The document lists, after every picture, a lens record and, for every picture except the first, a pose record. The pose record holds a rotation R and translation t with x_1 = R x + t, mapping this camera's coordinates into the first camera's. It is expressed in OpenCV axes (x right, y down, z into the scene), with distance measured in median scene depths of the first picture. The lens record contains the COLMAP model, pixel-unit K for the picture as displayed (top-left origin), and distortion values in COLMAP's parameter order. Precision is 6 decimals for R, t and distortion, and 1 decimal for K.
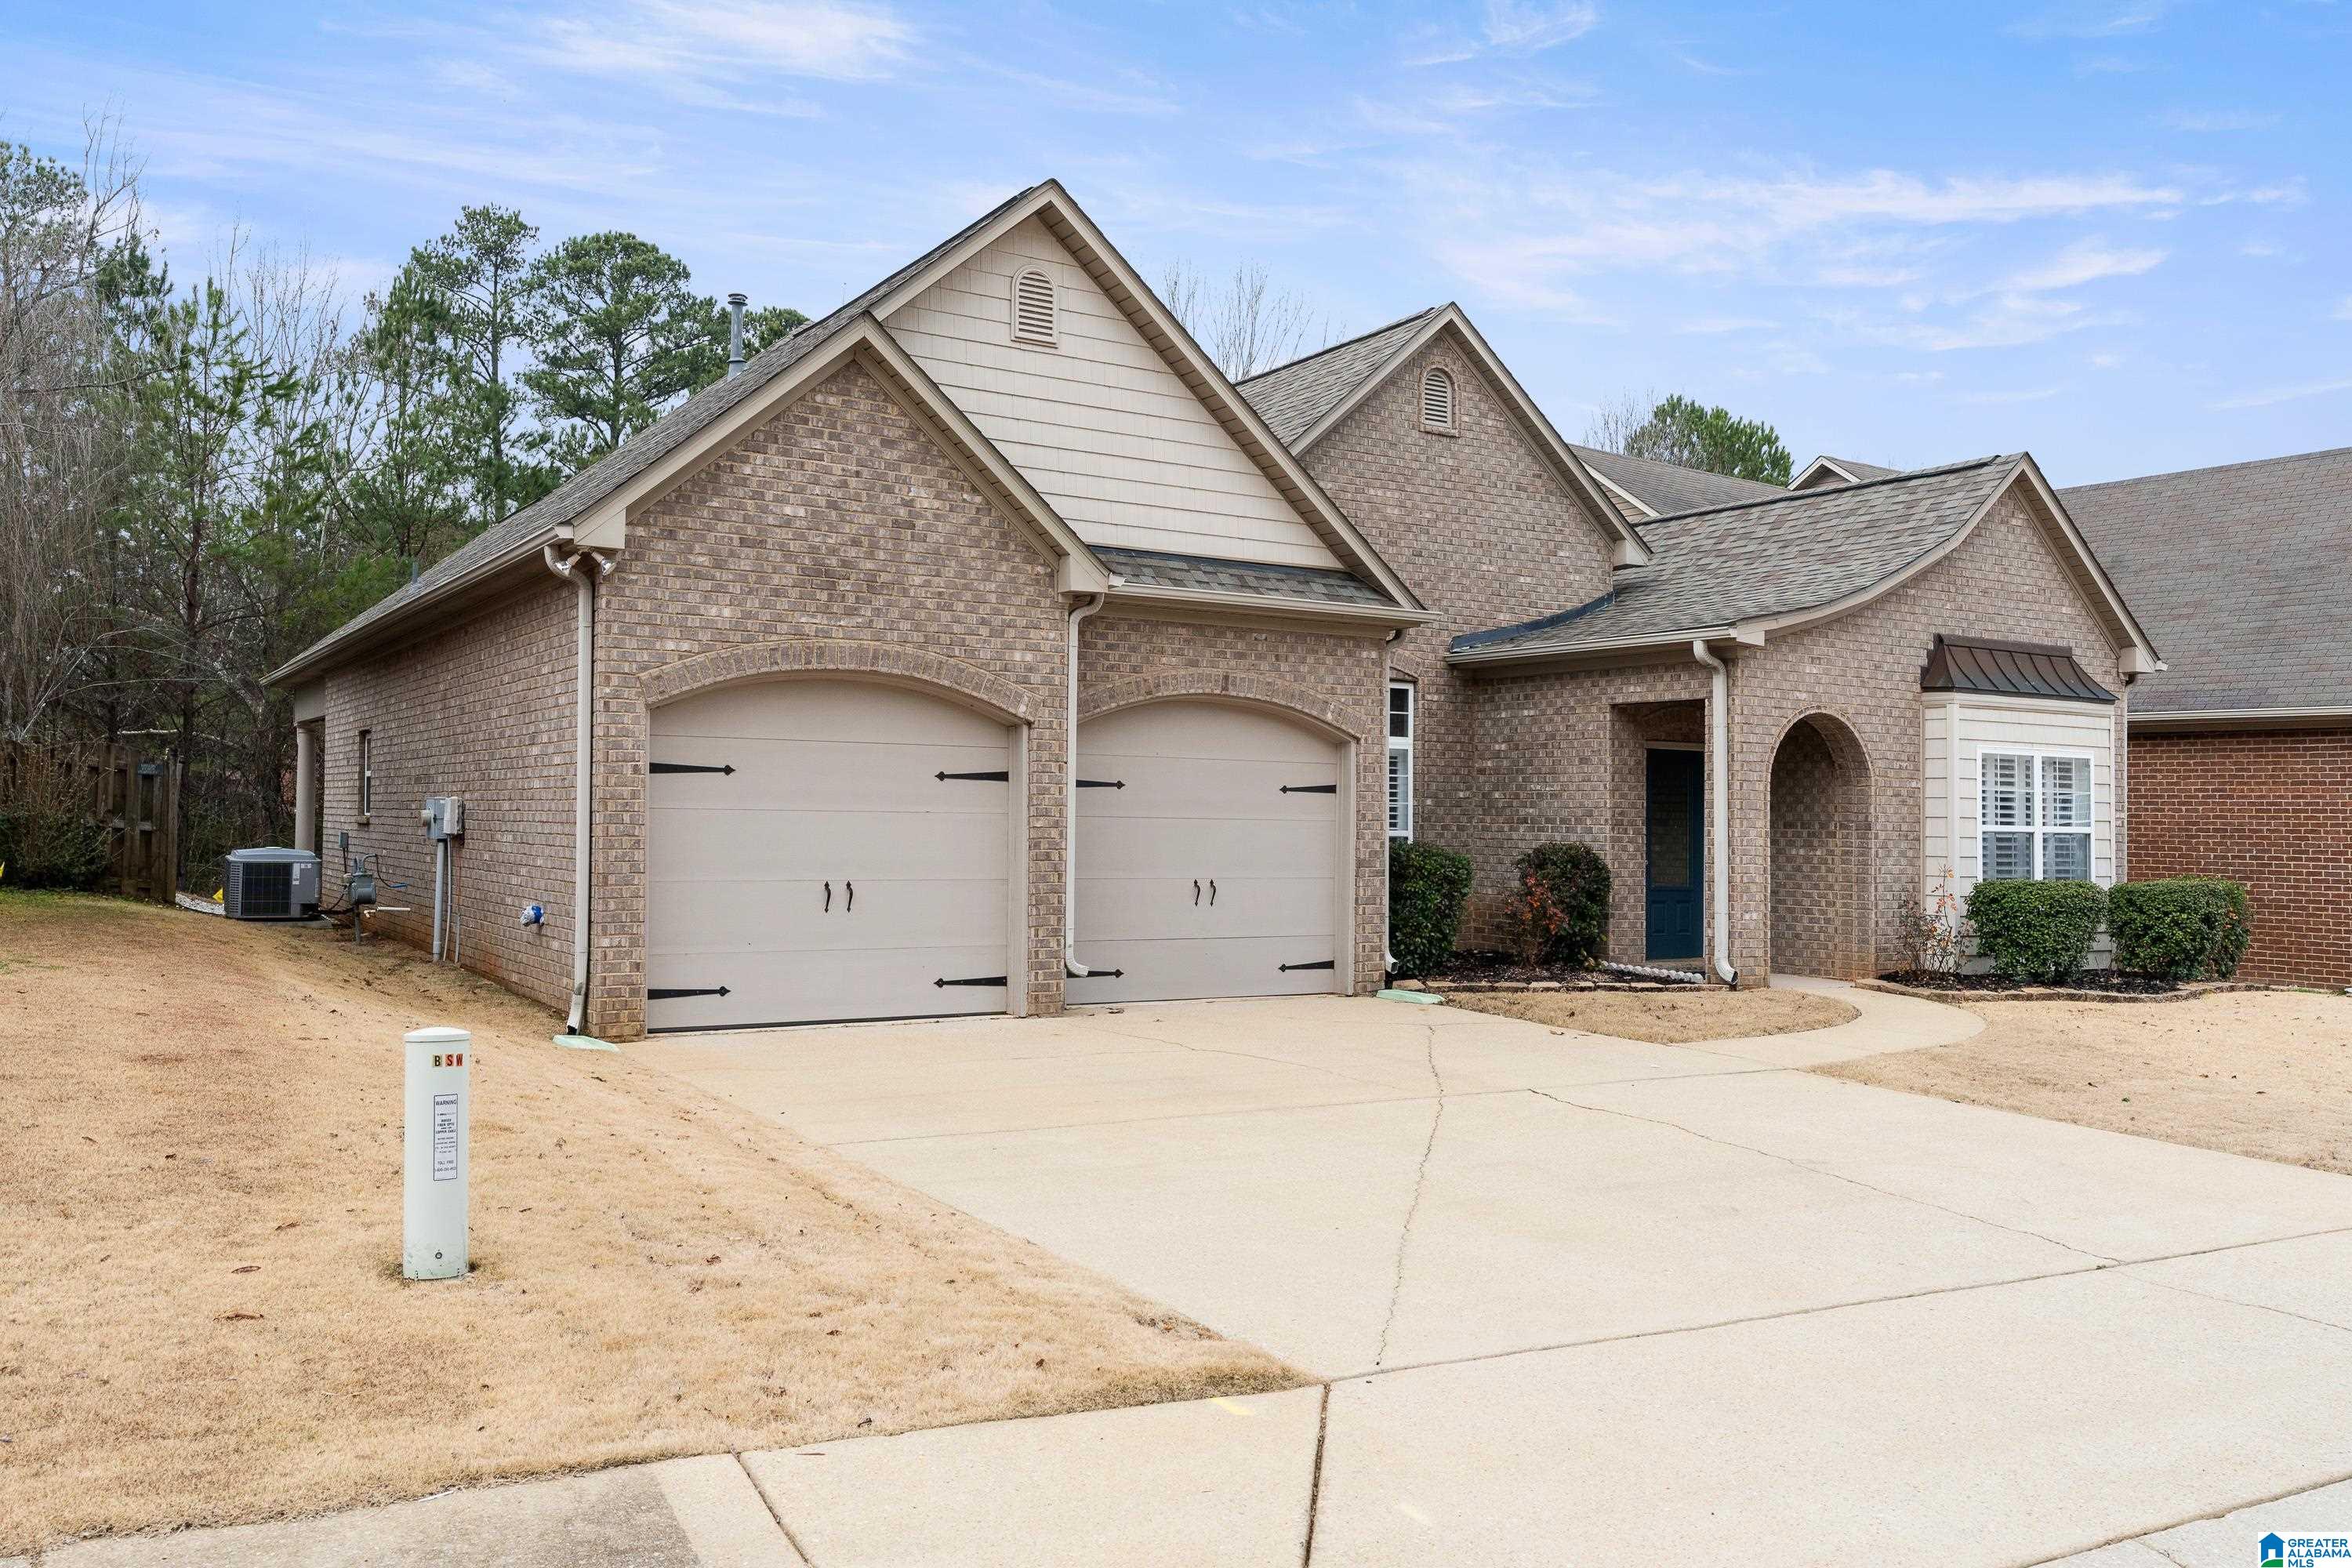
lens RADIAL K [[1869.3, 0, 1186.7], [0, 1869.3, 716.9], [0, 0, 1]] dist [-0.003131, 0.003150]
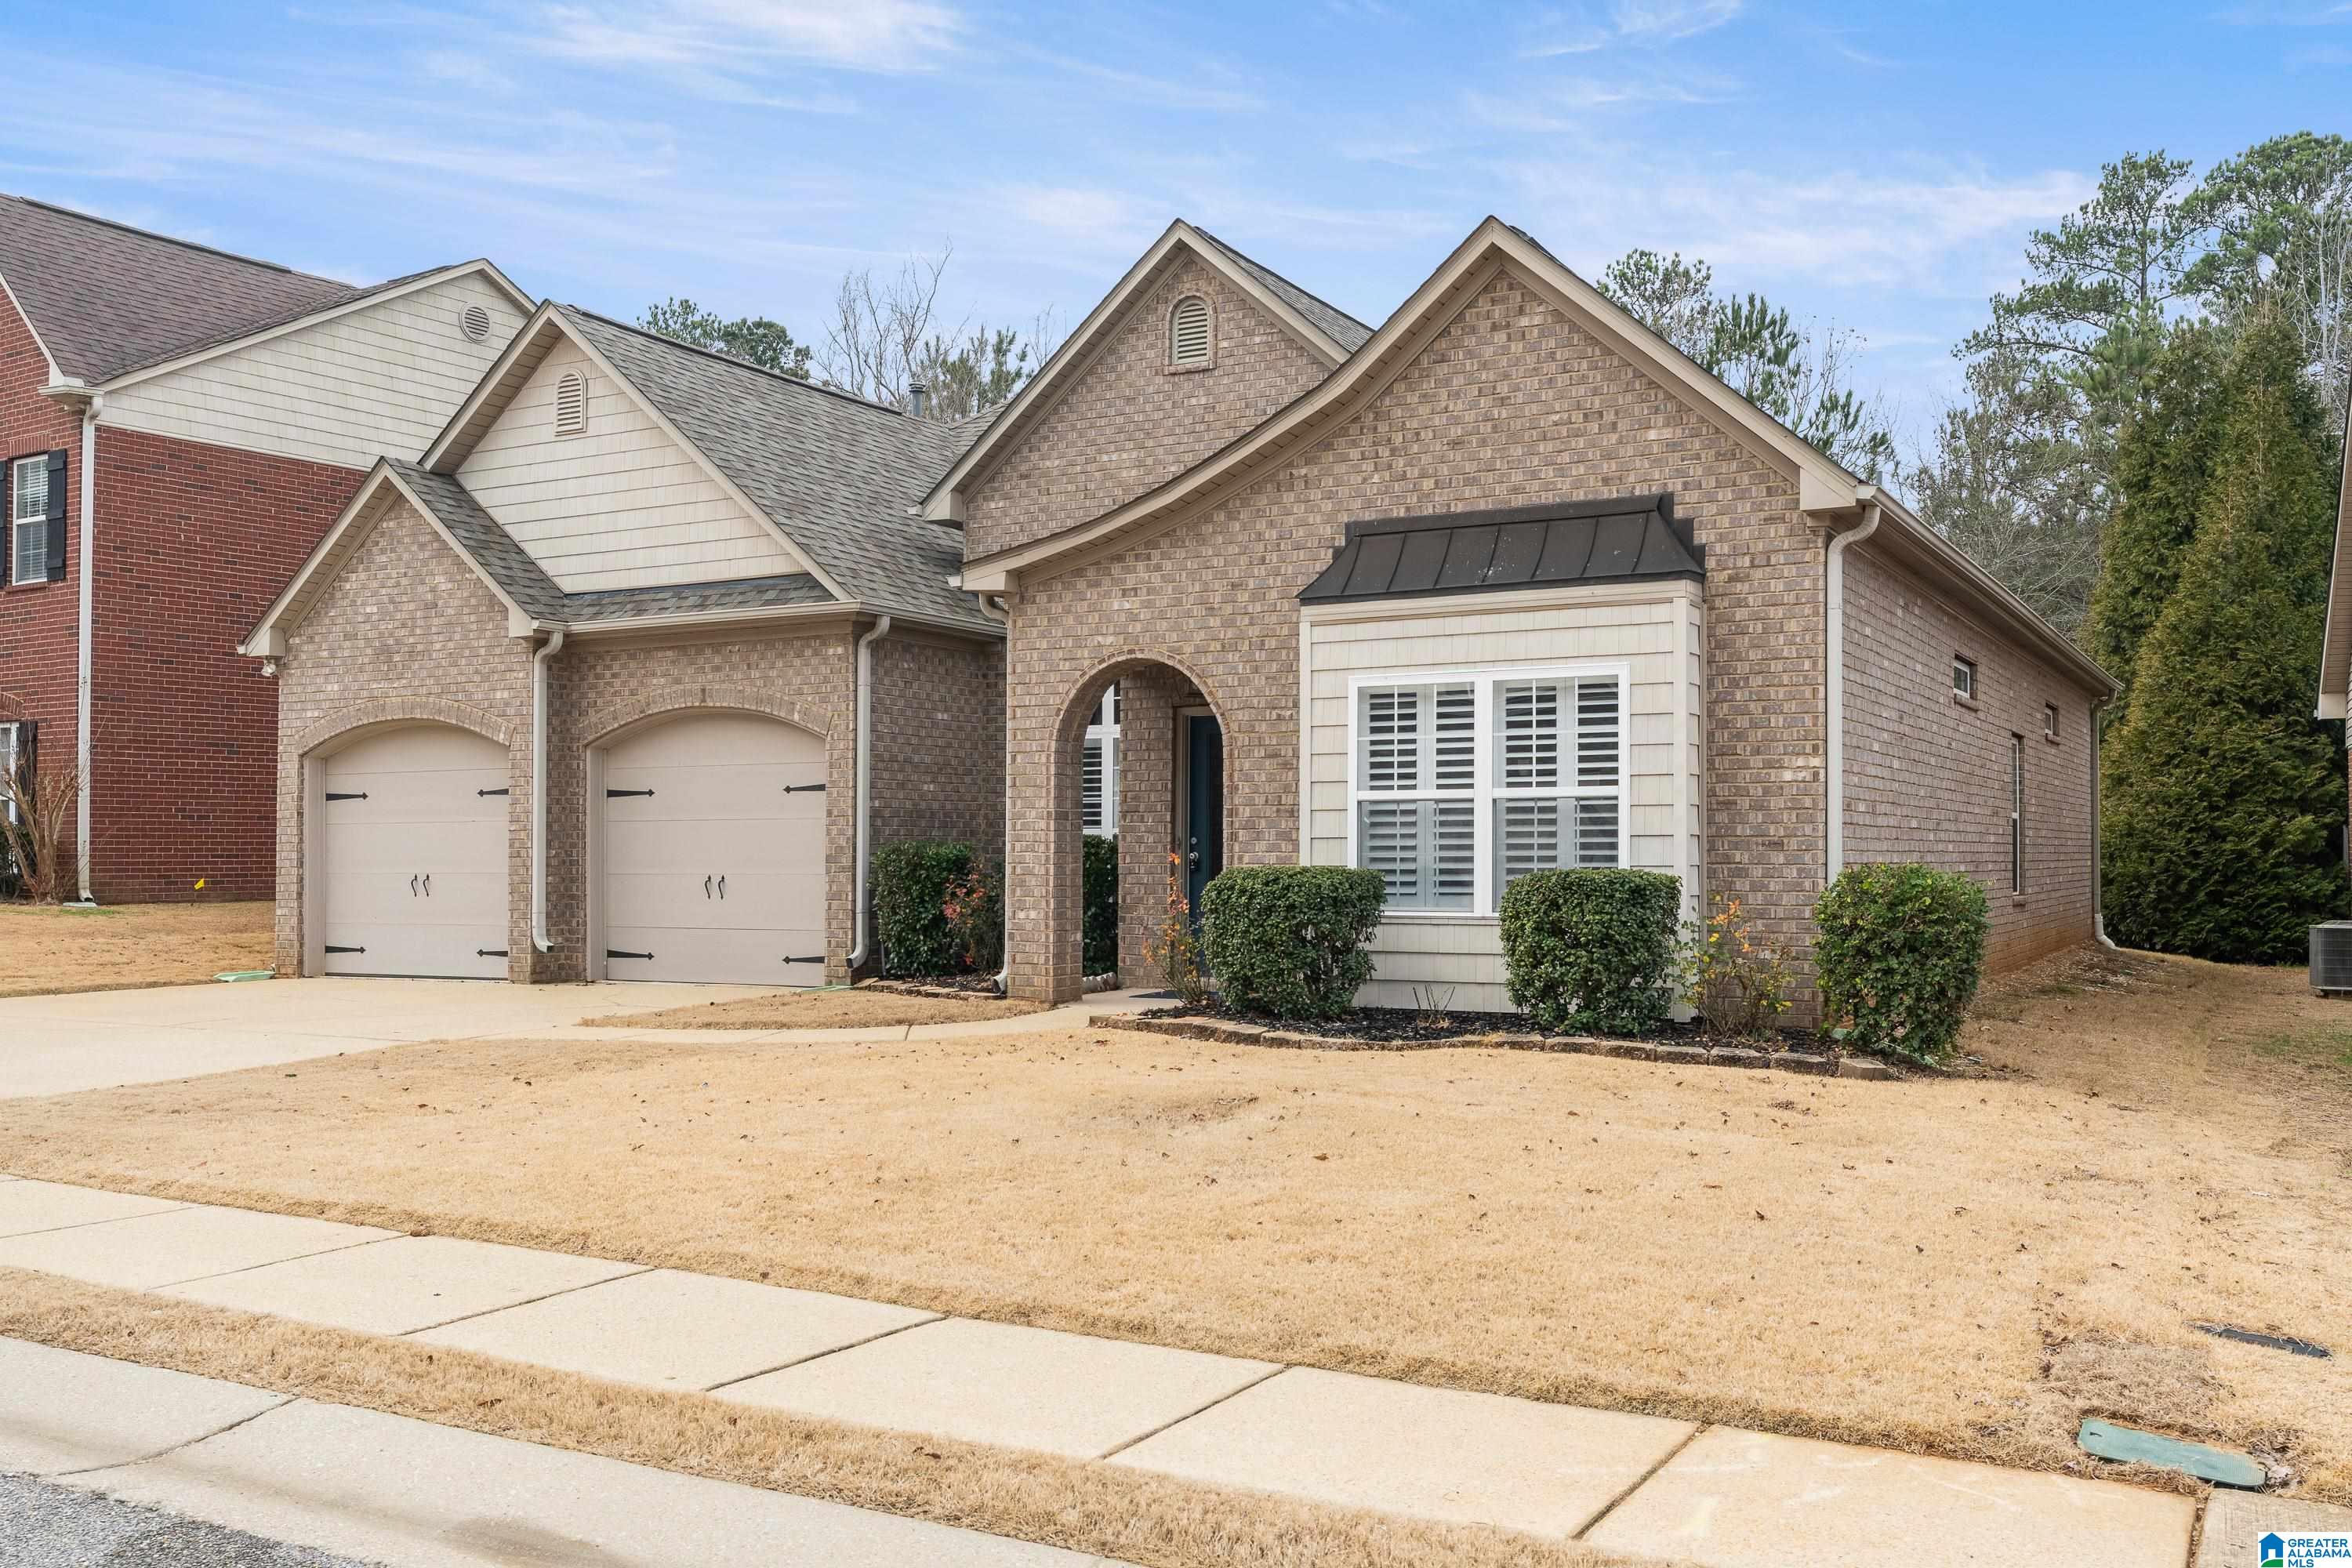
lens RADIAL K [[2077.0, 0, 1176.0], [0, 2077.0, 784.0], [0, 0, 1]] dist [0.002009, 0.005883]
pose [[0.481786, -0.050496, -0.874833, 1.214045], [0.059724, 0.997909, -0.024709, 0.080102], [0.874251, -0.040344, 0.483794, 0.649701]]
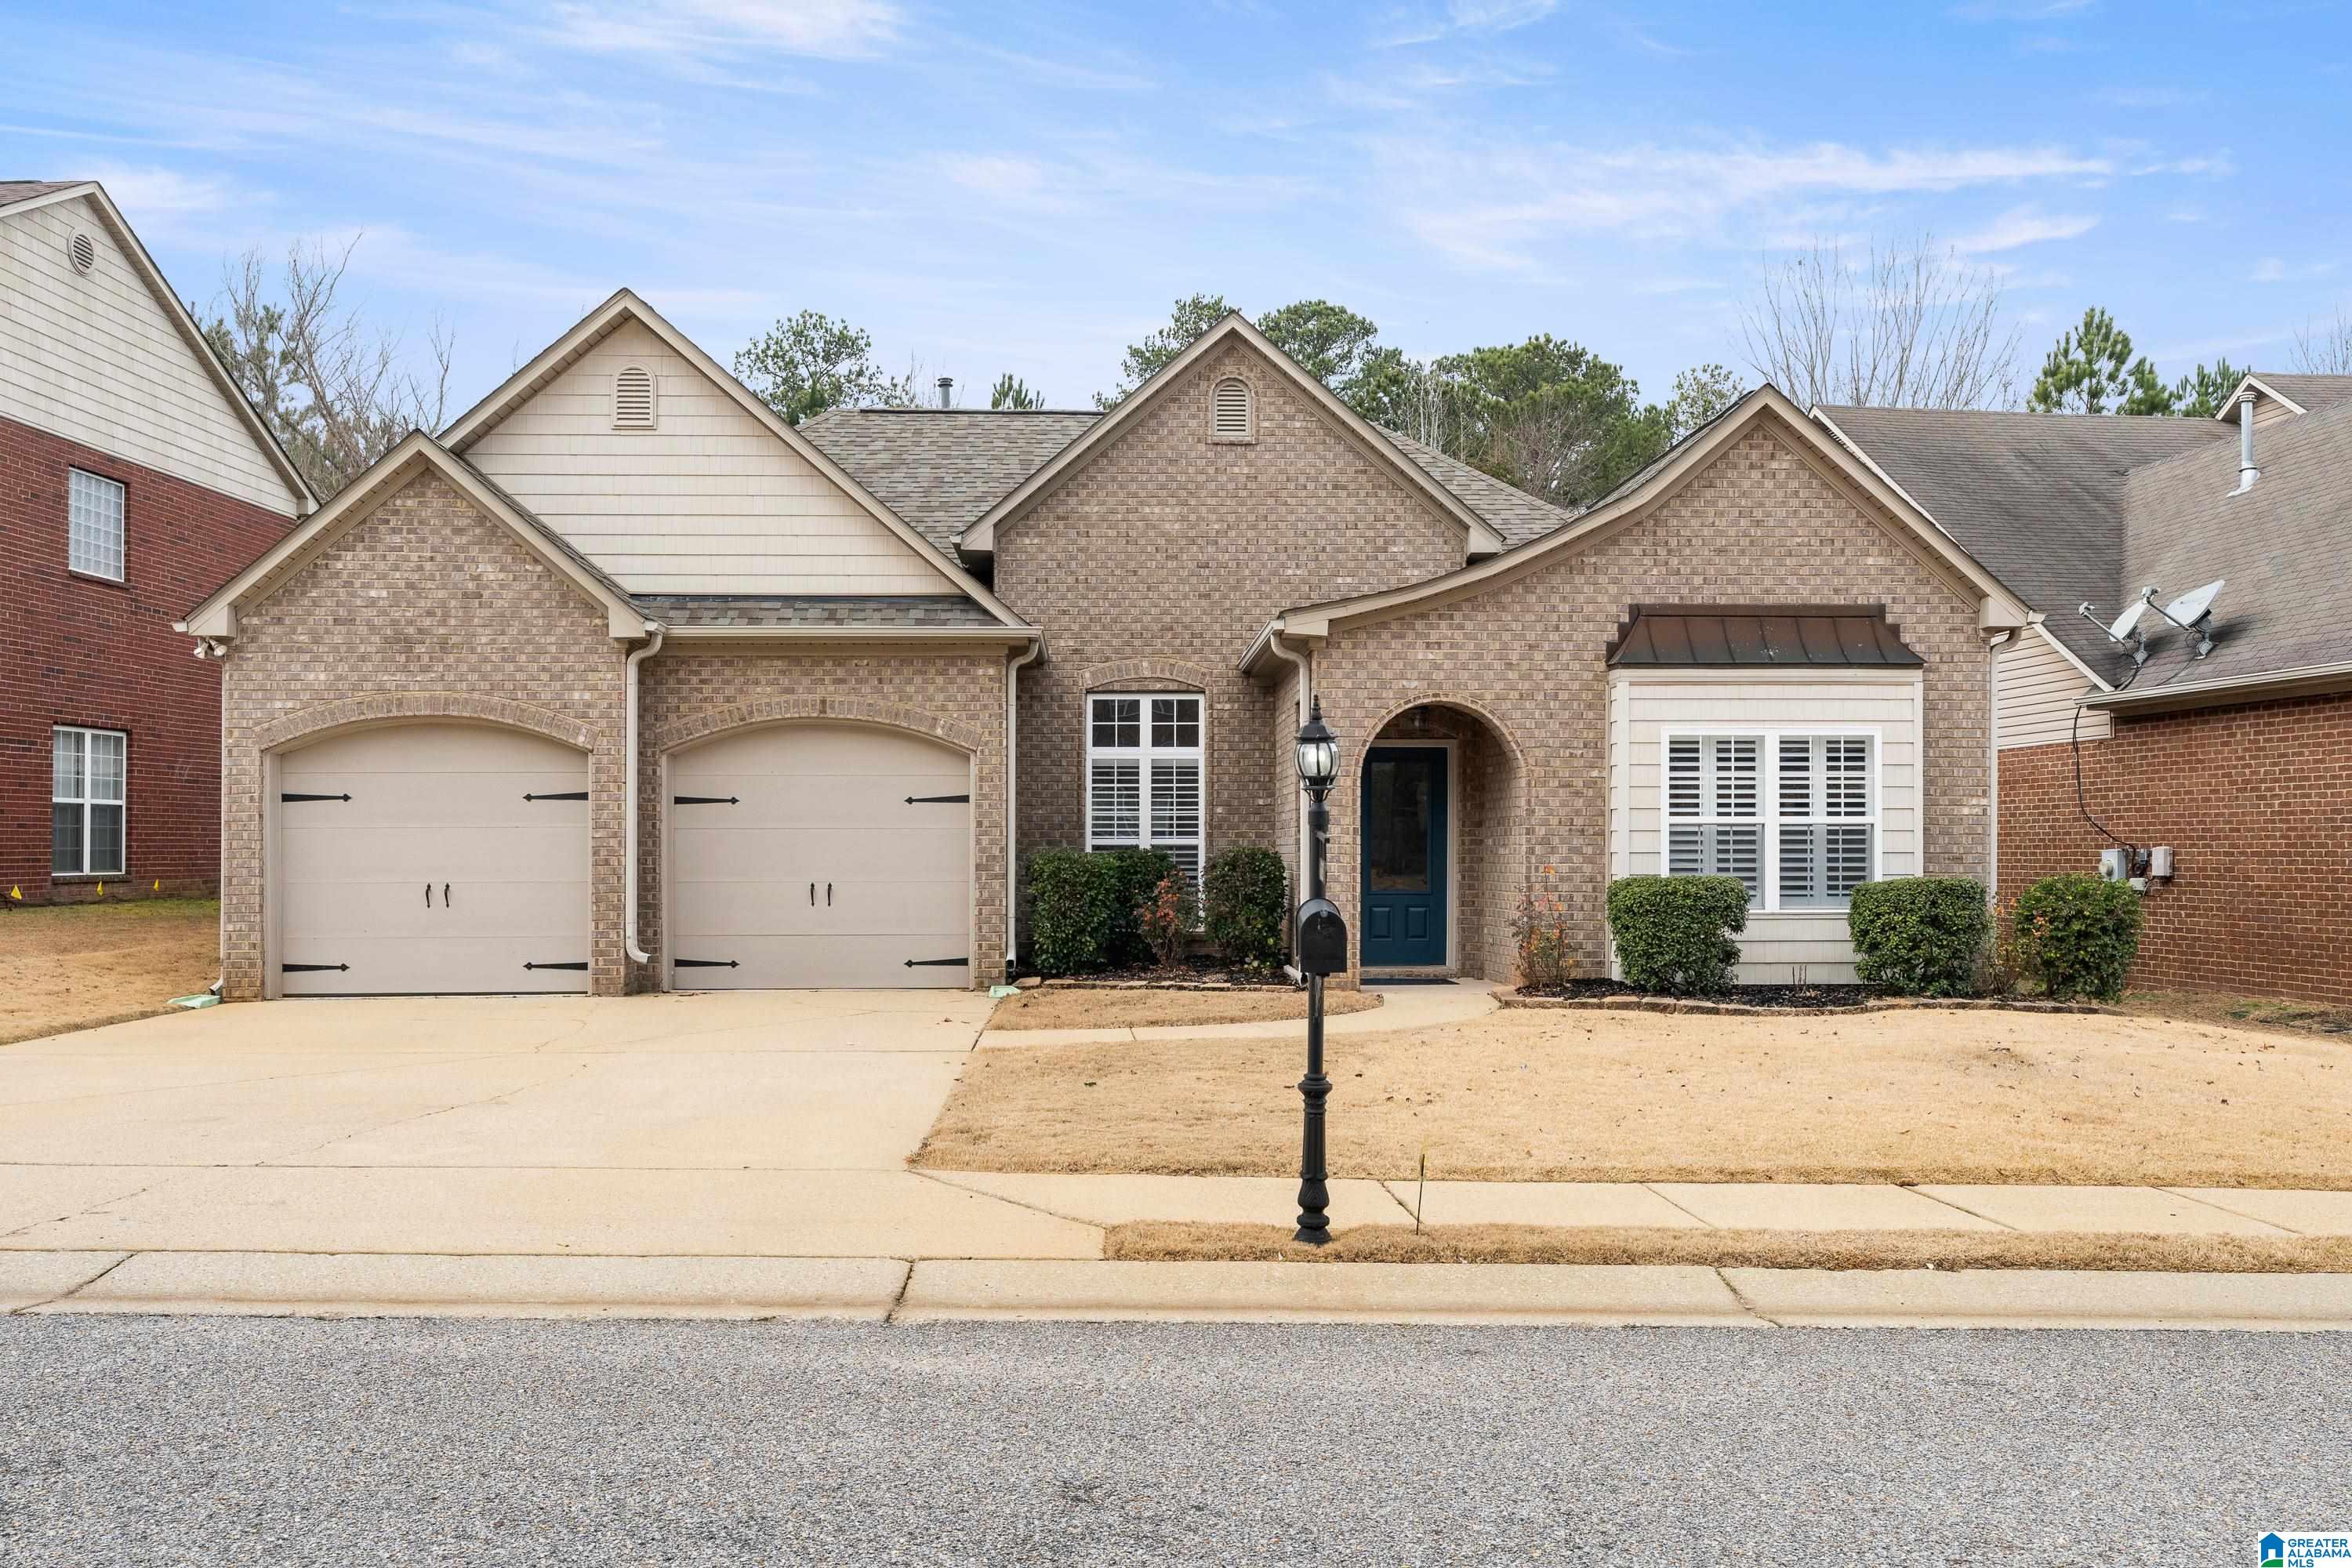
lens RADIAL K [[1901.4, 0, 1176.0], [0, 1901.4, 784.0], [0, 0, 1]] dist [-0.002654, 0.009097]
pose [[0.867408, -0.036545, -0.496254, 0.763631], [0.043871, 0.999032, 0.003112, 0.033683], [0.495660, -0.024471, 0.868172, 0.117392]]
